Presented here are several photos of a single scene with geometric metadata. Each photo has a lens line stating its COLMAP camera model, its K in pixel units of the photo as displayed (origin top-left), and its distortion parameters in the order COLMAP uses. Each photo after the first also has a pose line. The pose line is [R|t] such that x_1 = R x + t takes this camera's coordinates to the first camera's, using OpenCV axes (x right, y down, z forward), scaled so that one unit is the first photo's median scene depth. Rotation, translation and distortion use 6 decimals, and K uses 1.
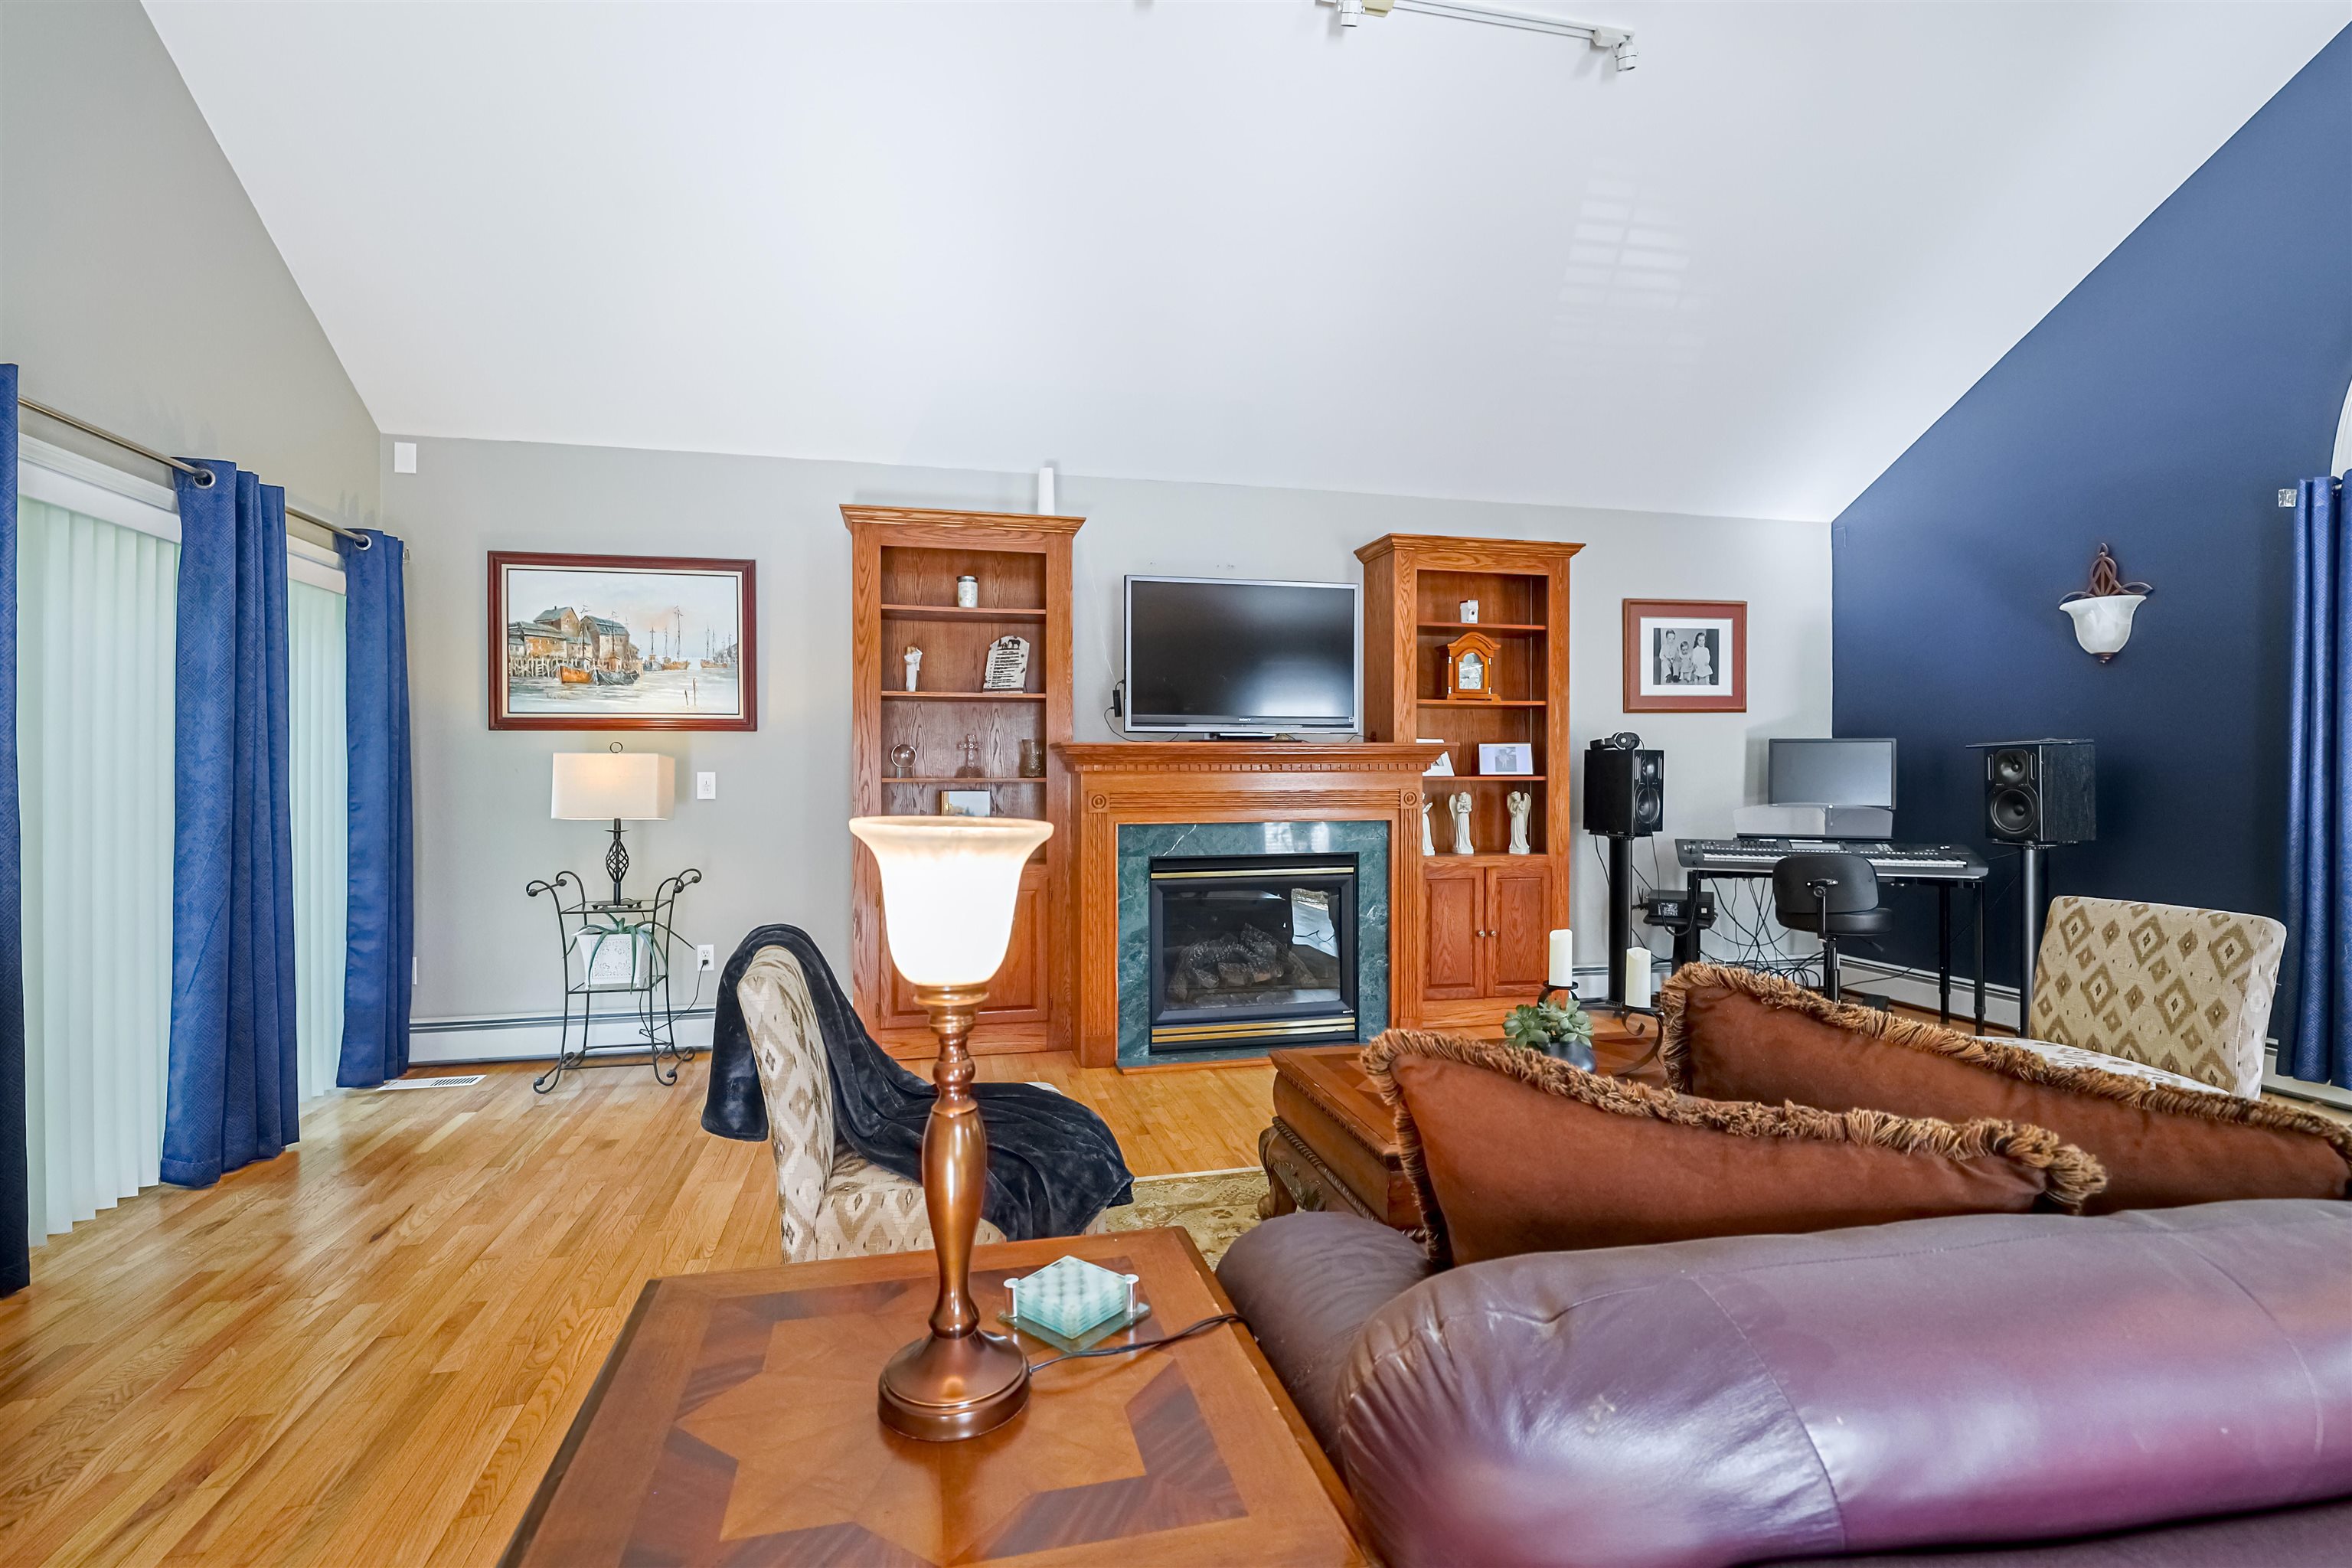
lens RADIAL K [[1050.4, 0, 1176.0], [0, 1050.4, 784.0], [0, 0, 1]] dist [-0.012370, 0.000496]
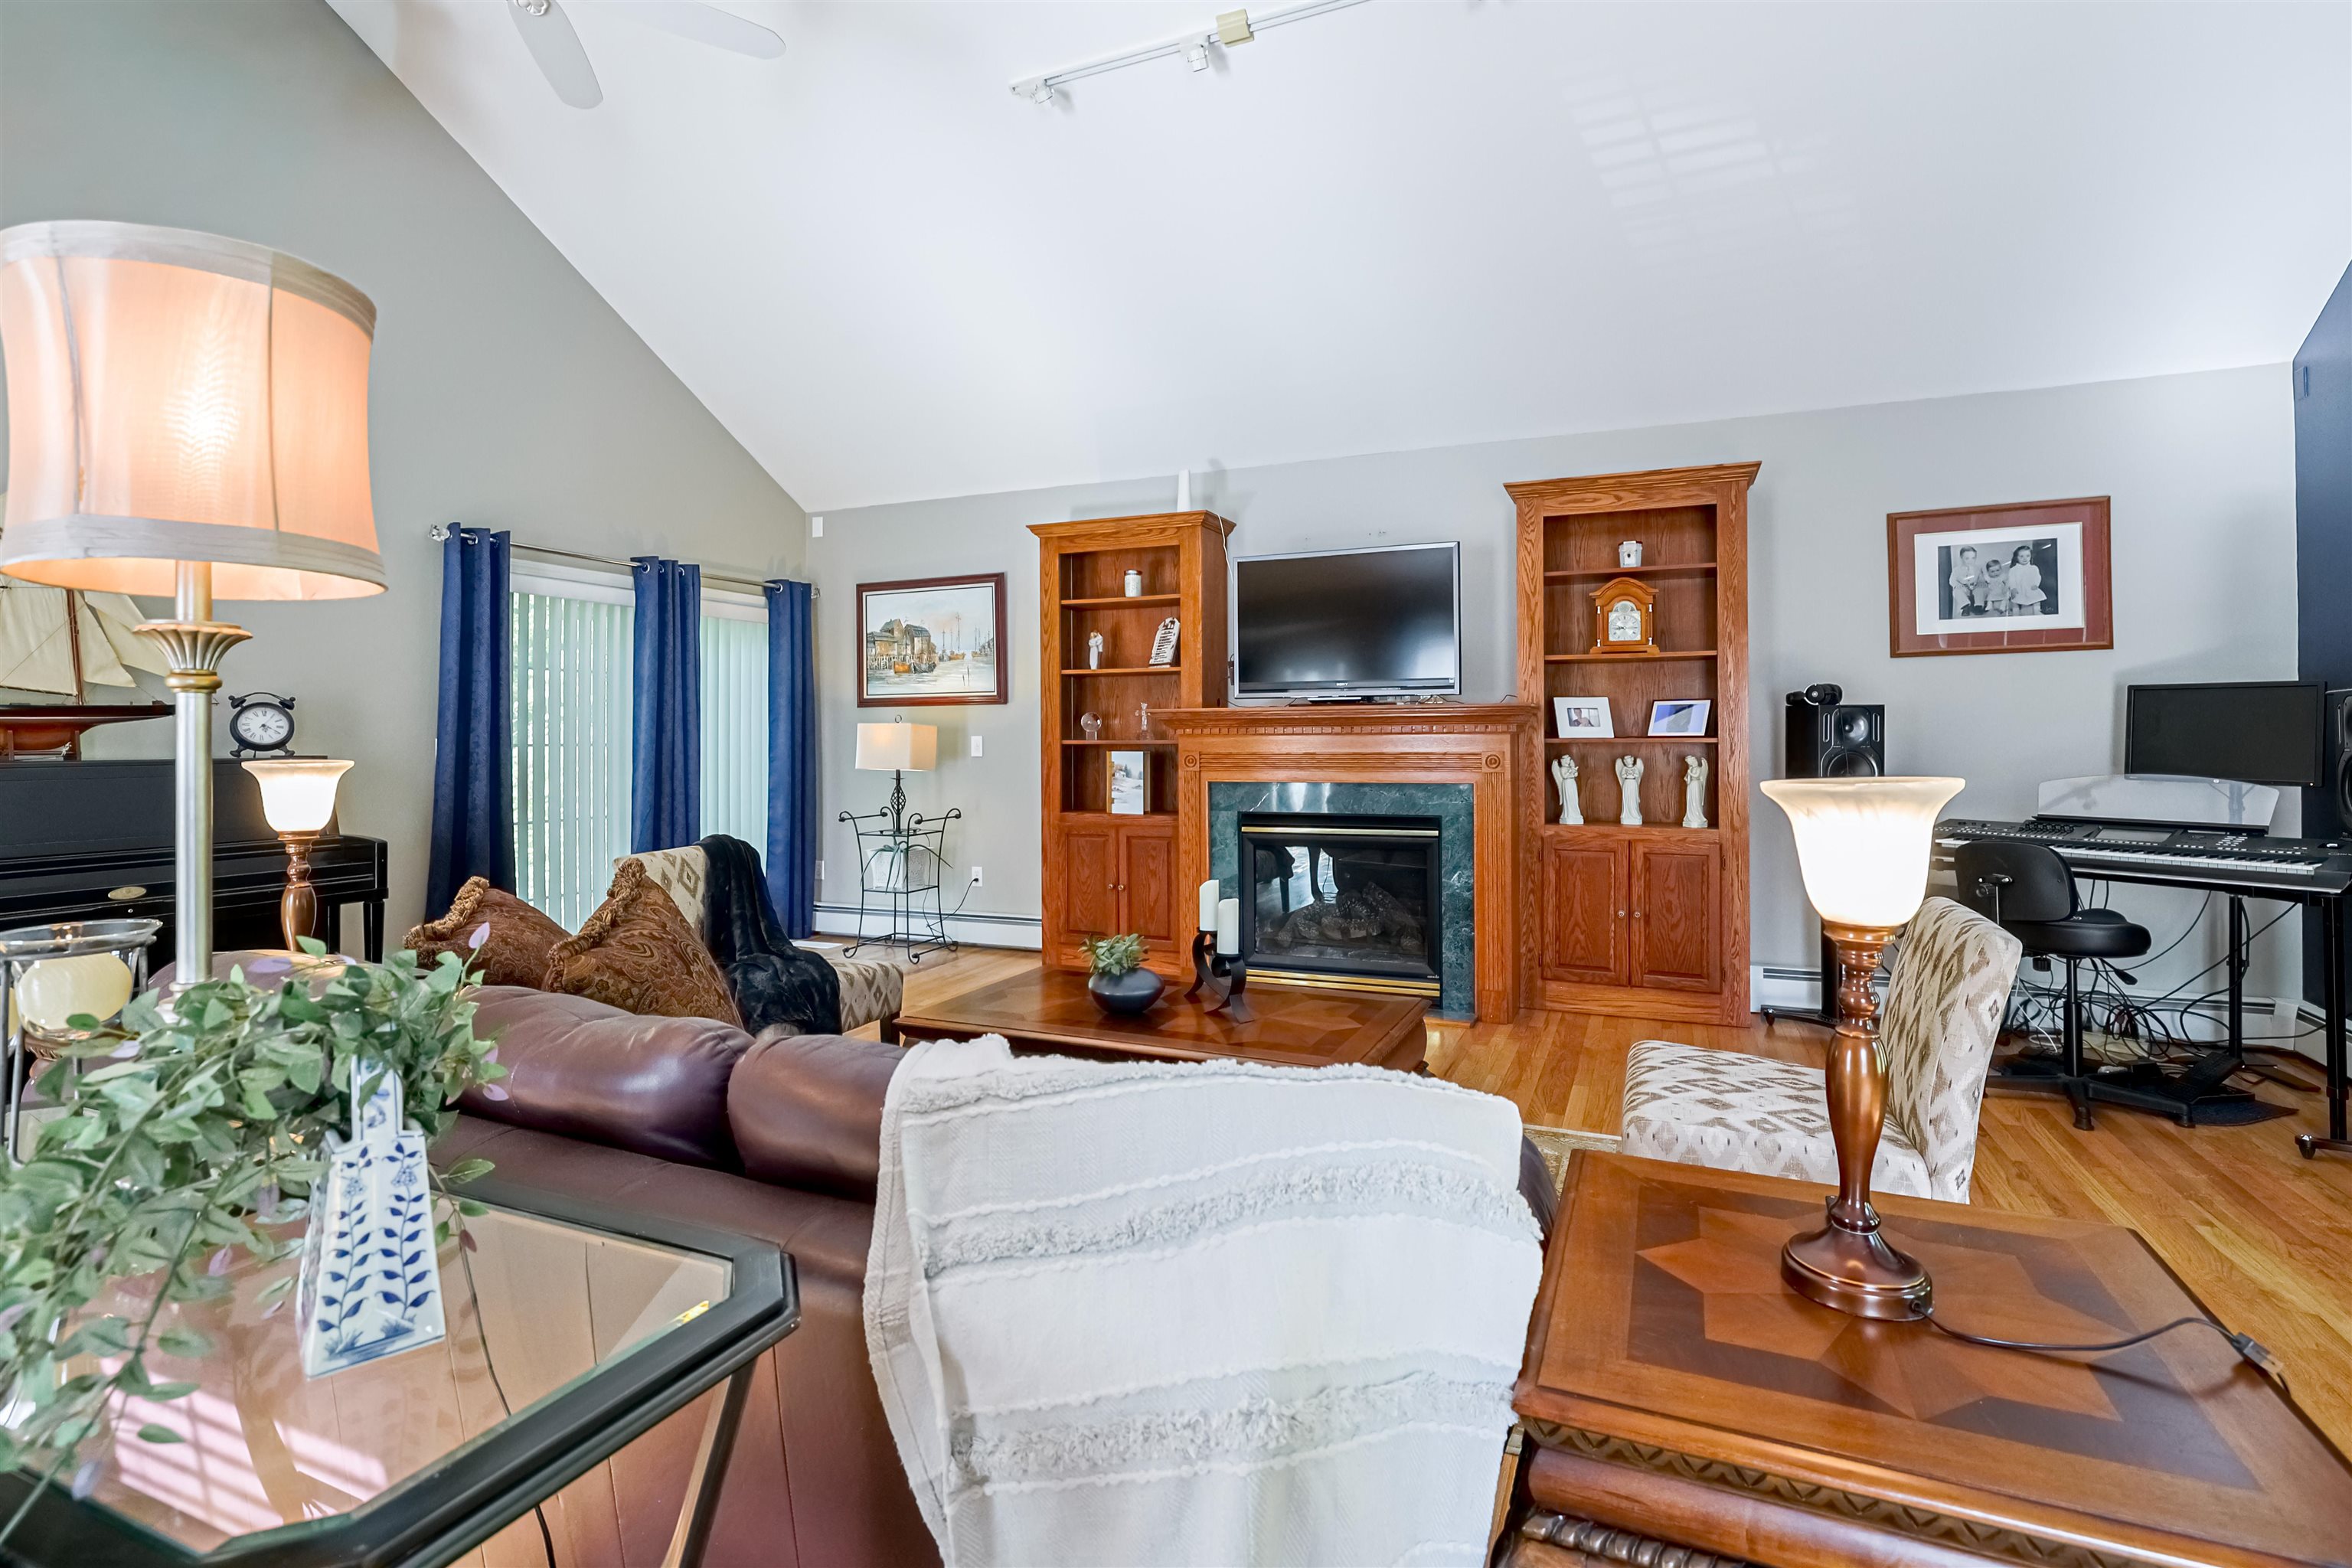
lens RADIAL K [[1063.2, 0, 1246.6], [0, 1063.2, 751.6], [0, 0, 1]] dist [-0.010884, 0.000042]
pose [[0.830084, 0.003928, -0.557624, 0.577619], [-0.003809, 0.999992, 0.001373, 0.004901], [0.557625, 0.000985, 0.830093, 0.075694]]
